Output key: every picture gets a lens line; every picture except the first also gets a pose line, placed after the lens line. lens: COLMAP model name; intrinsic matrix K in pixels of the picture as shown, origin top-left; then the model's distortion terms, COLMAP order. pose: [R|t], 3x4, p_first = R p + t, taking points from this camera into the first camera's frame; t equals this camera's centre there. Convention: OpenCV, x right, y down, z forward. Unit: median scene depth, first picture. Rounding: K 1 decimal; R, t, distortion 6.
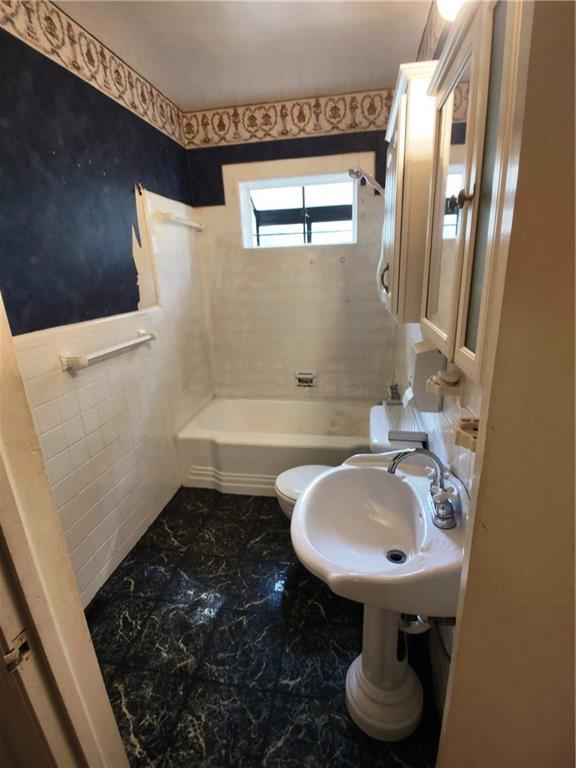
lens RADIAL K [[370.2, 0, 292.6], [0, 370.2, 380.7], [0, 0, 1]] dist [0.009746, -0.018481]
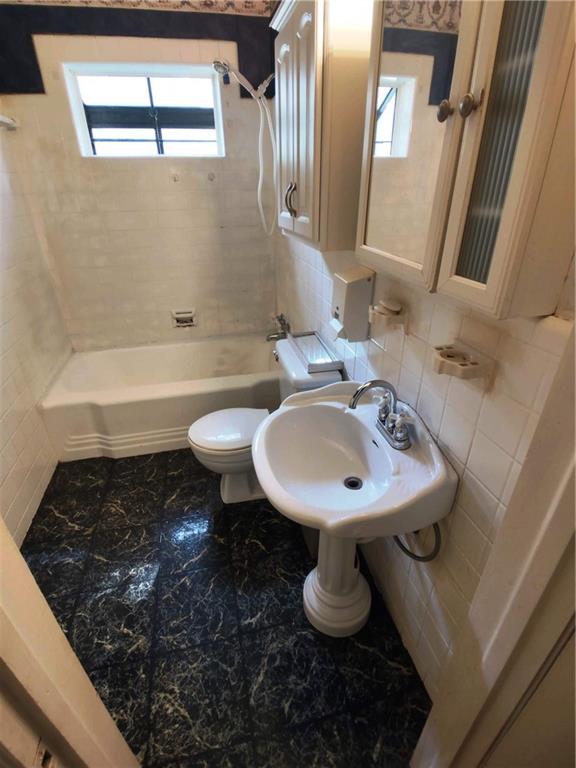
lens RADIAL K [[370.2, 0, 291.4], [0, 370.2, 379.8], [0, 0, 1]] dist [0.009746, -0.018481]
pose [[0.919878, -0.158951, 0.358552, -0.106348], [0.091835, 0.976072, 0.197102, -0.017915], [-0.381302, -0.148382, 0.912464, 0.075272]]
